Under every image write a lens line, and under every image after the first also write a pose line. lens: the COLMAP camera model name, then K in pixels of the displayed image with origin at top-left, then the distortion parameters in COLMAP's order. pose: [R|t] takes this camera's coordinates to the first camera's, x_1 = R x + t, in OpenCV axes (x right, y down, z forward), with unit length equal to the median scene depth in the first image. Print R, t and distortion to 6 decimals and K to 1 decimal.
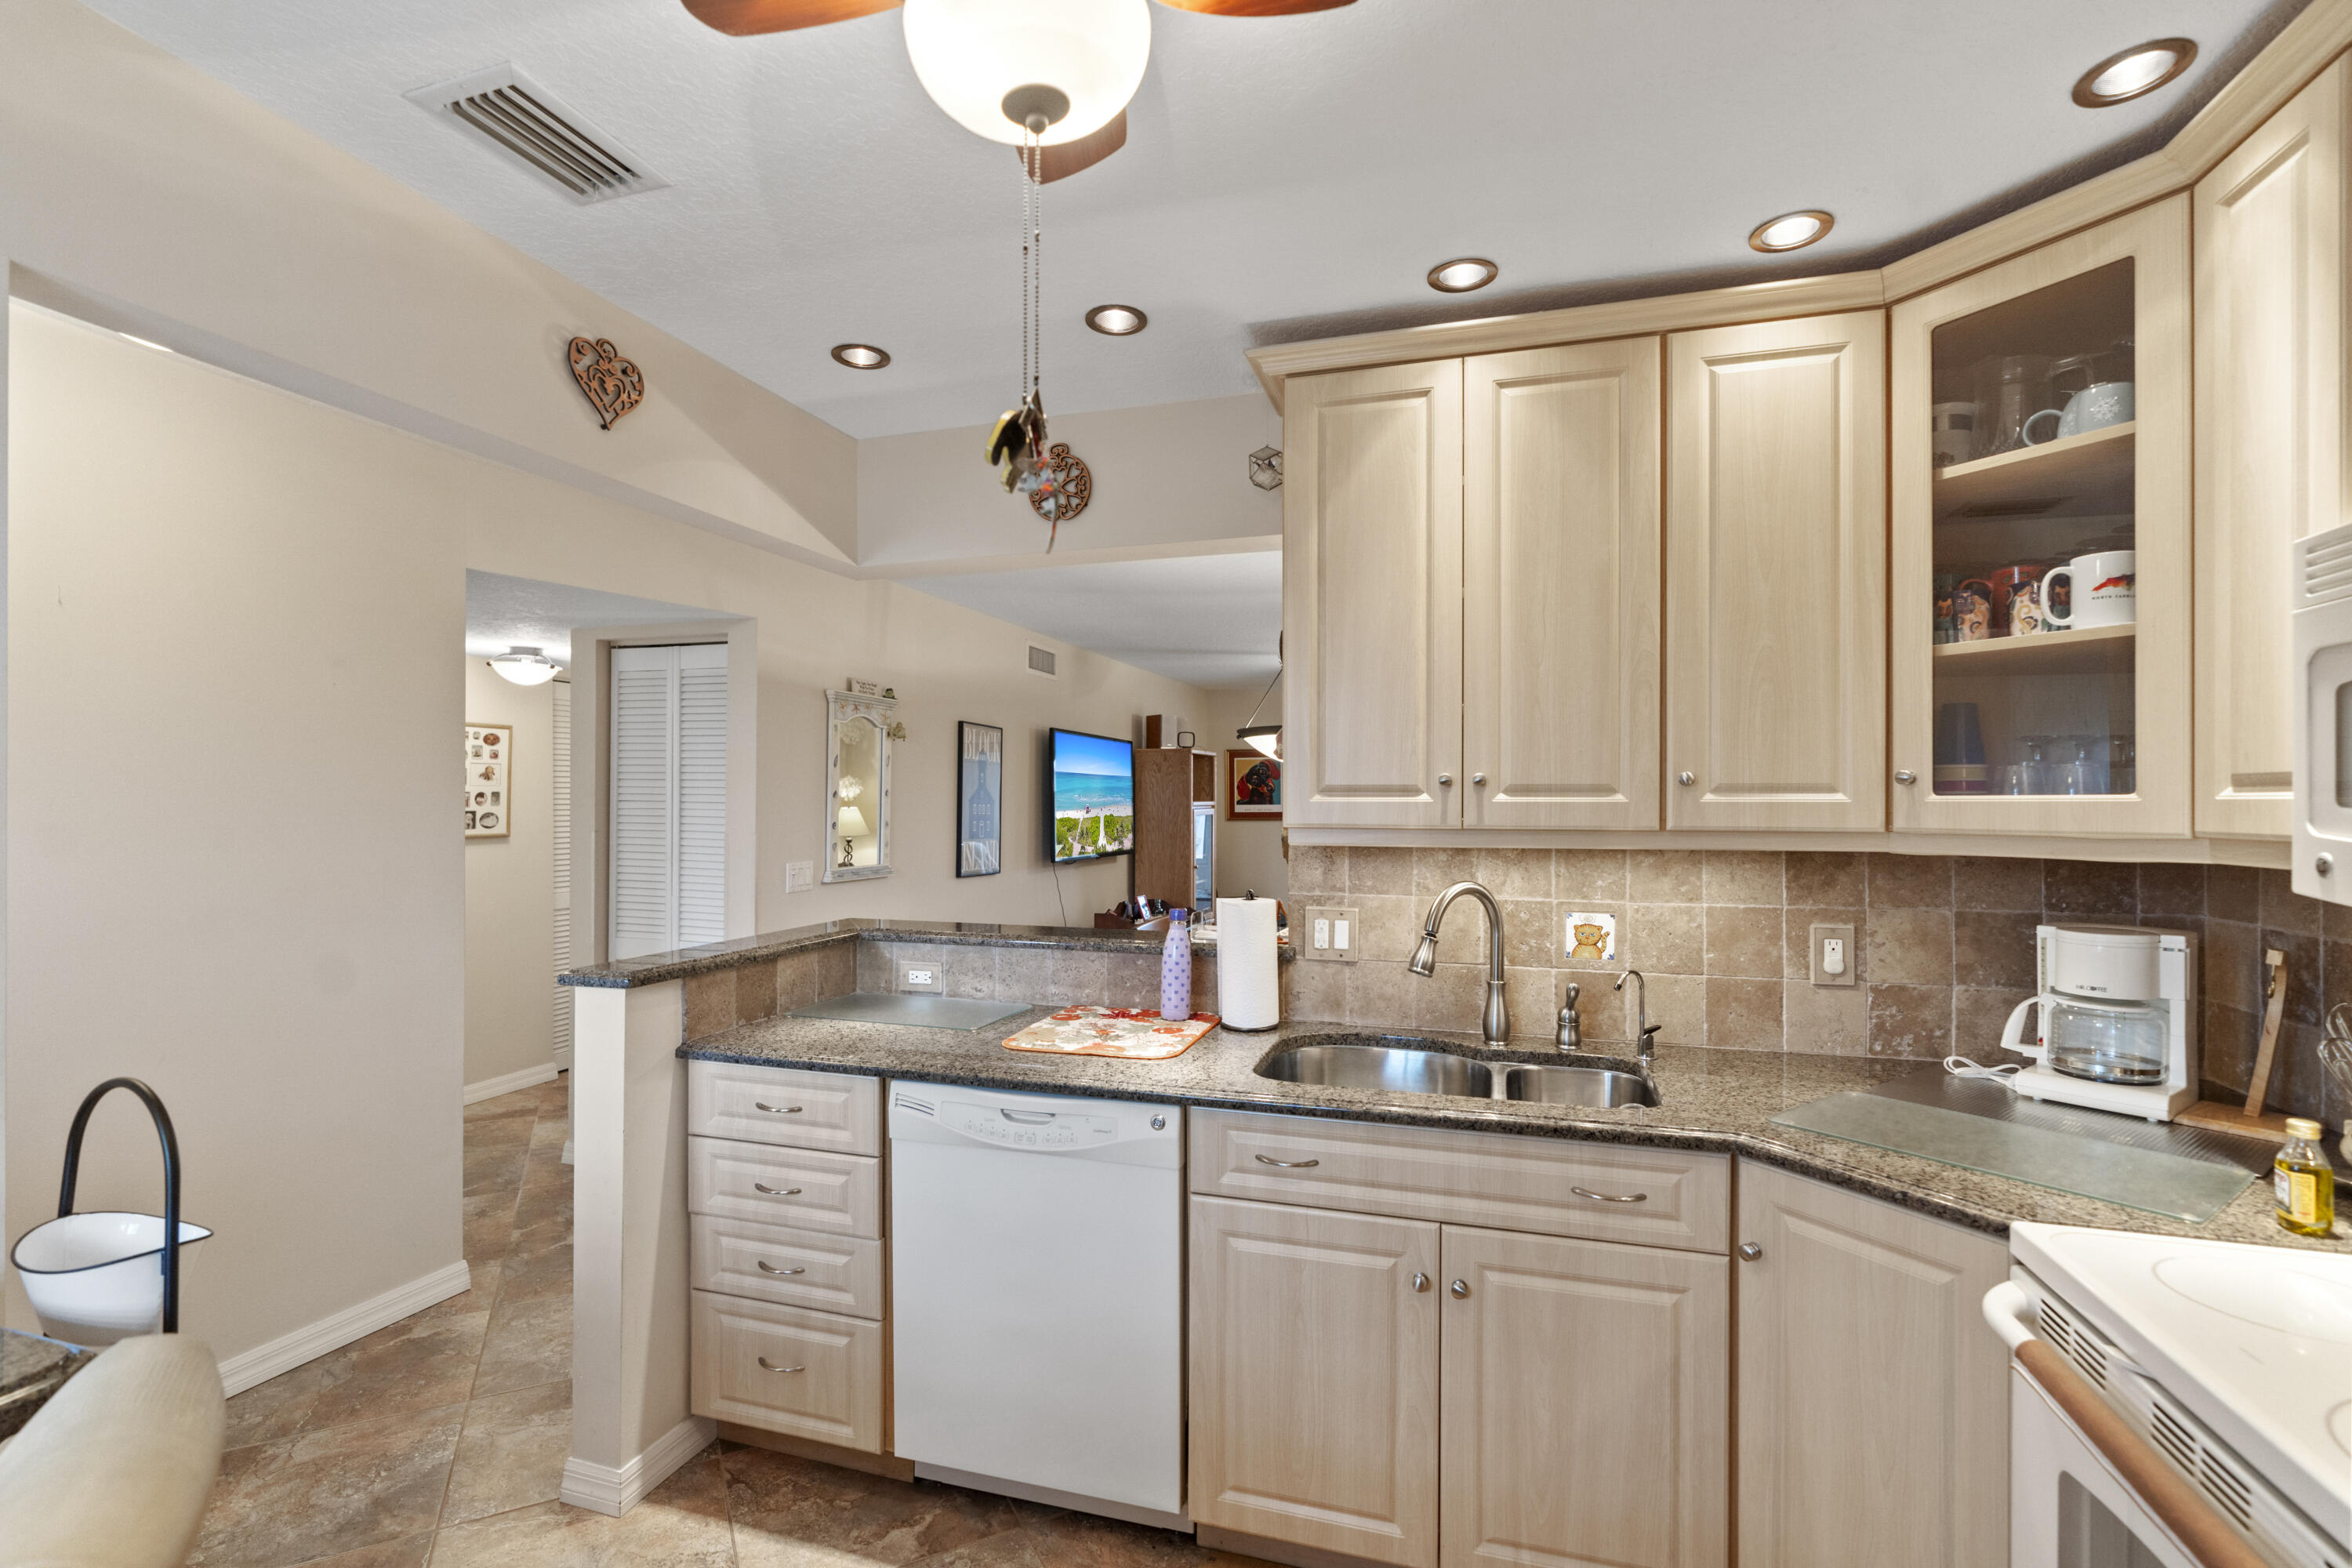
lens RADIAL K [[1062.9, 0, 1185.7], [0, 1062.9, 794.2], [0, 0, 1]] dist [0.000030, 0.001487]
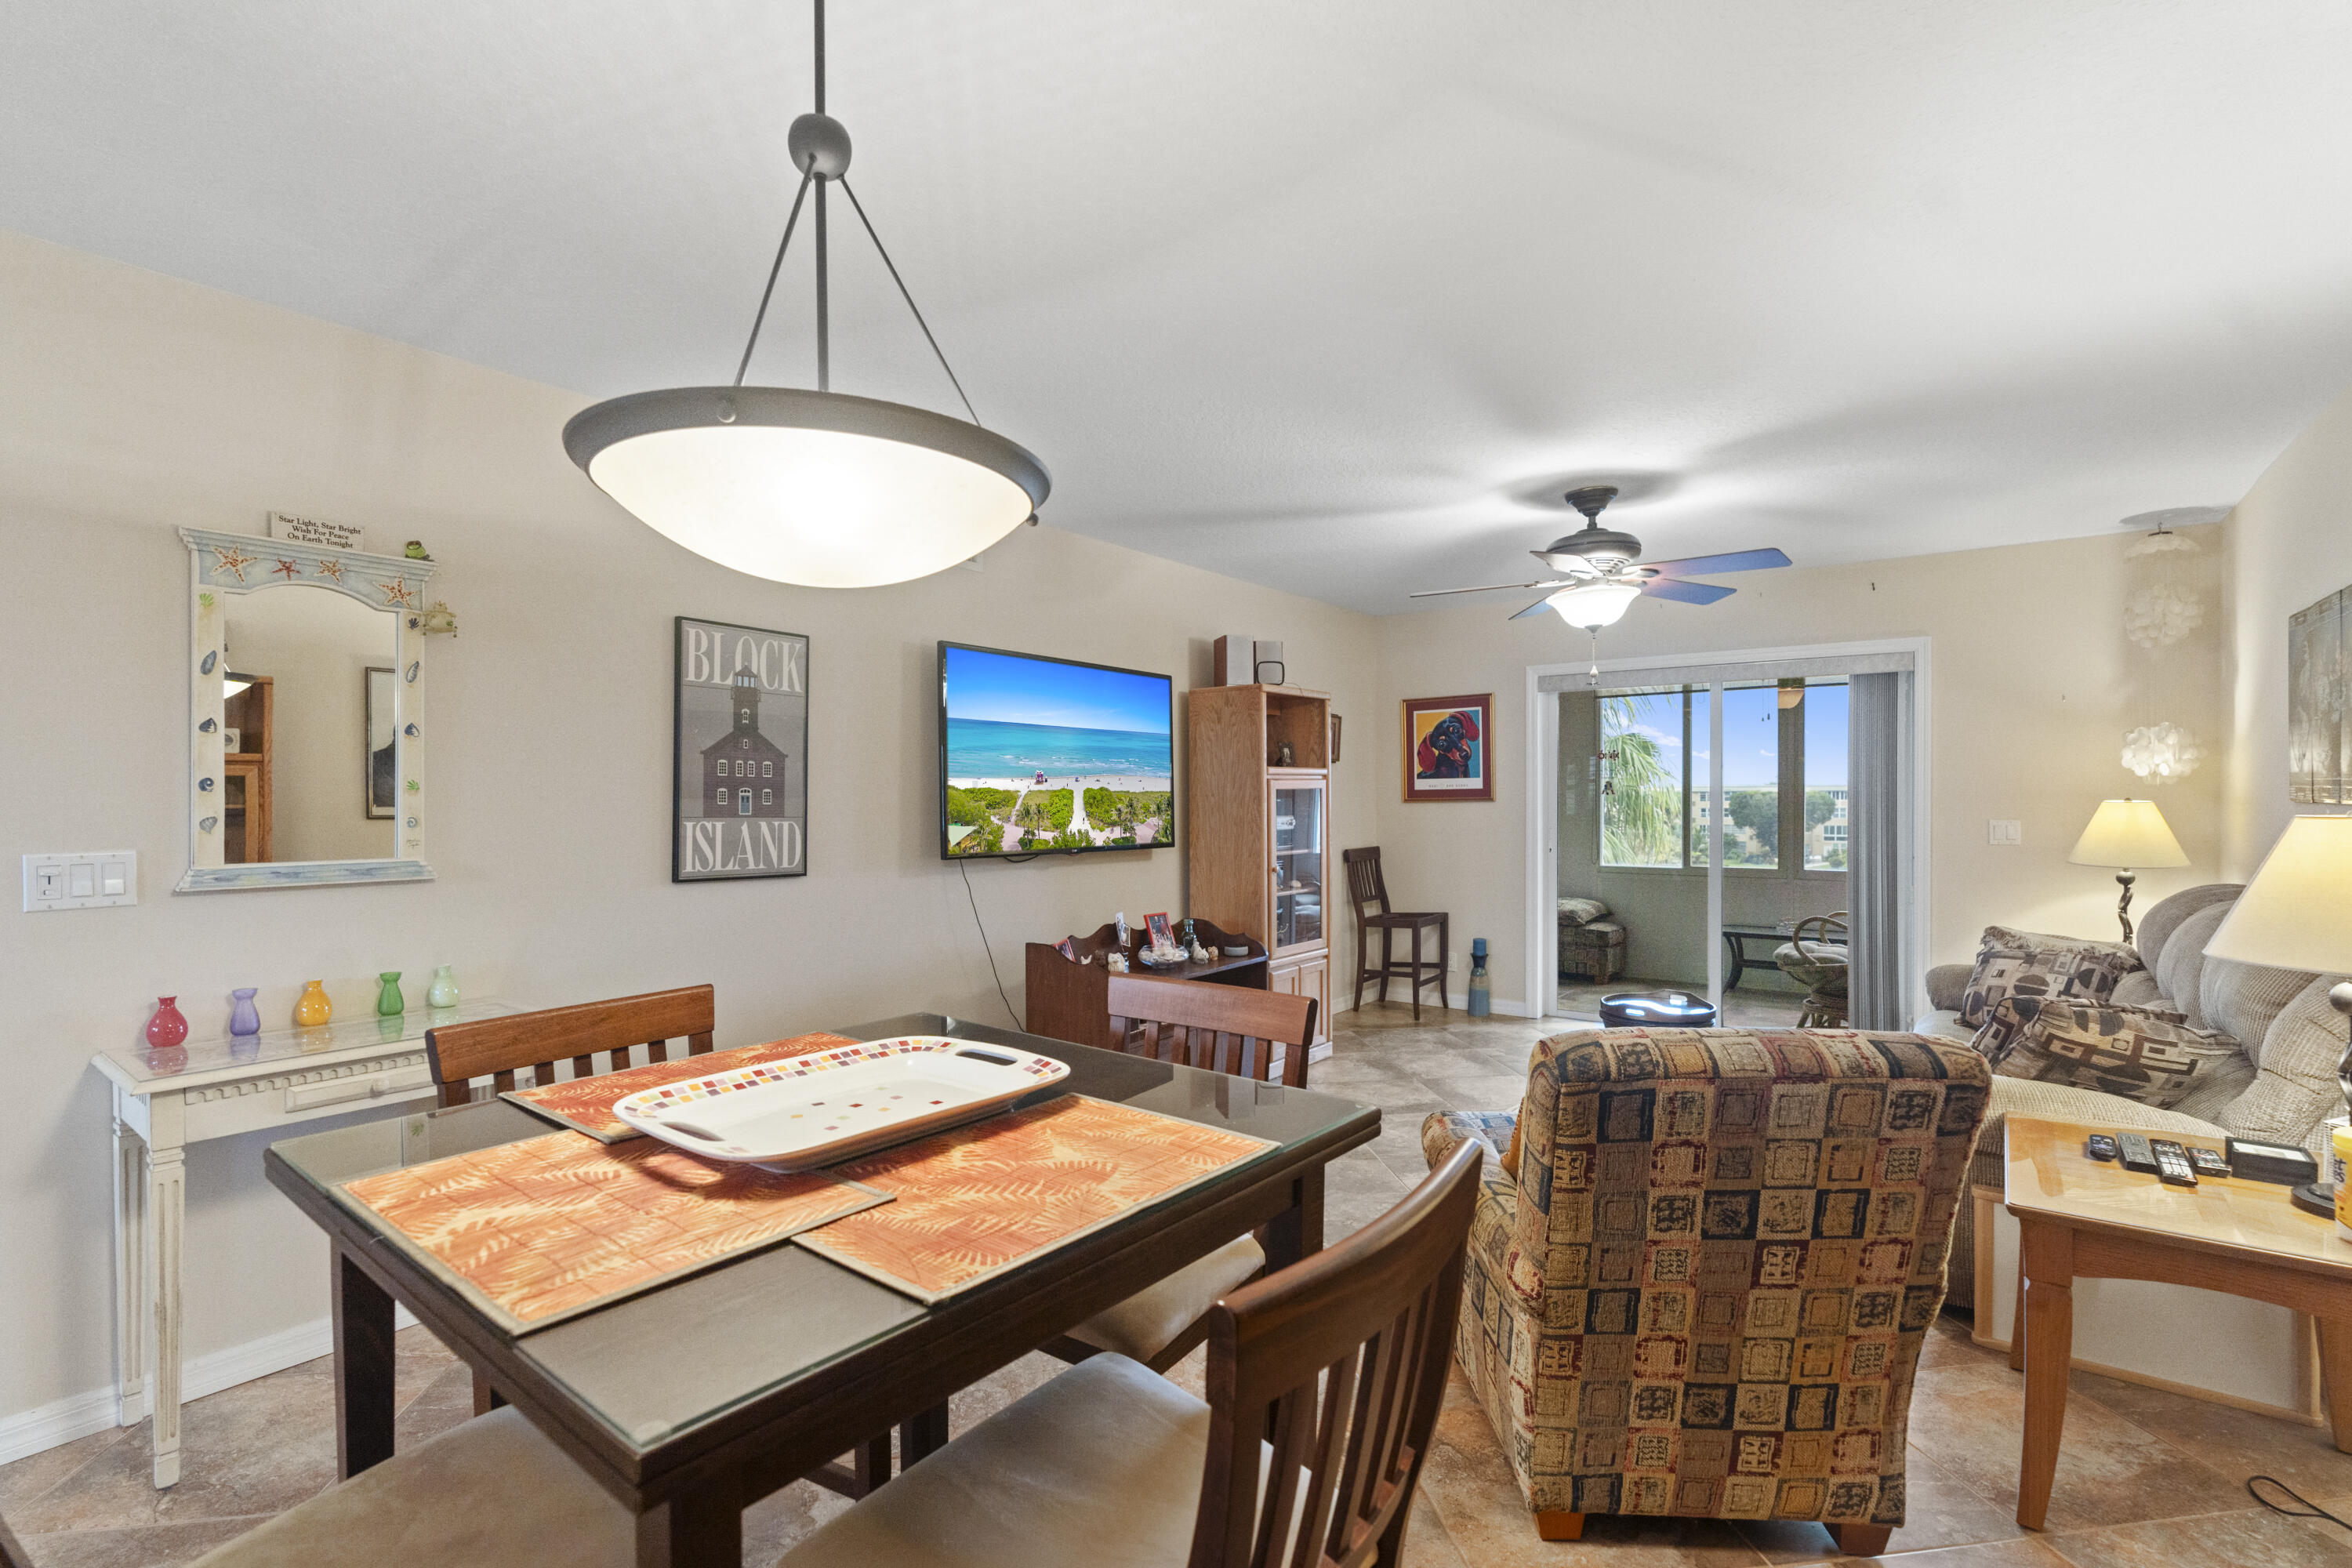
lens RADIAL K [[1062.9, 0, 1183.0], [0, 1062.9, 799.5], [0, 0, 1]] dist [0.000030, 0.001487]
pose [[0.940653, 0.002153, -0.339362, 0.181230], [0.002538, 0.999907, 0.013378, 0.017899], [0.339360, -0.013445, 0.940561, 0.380146]]
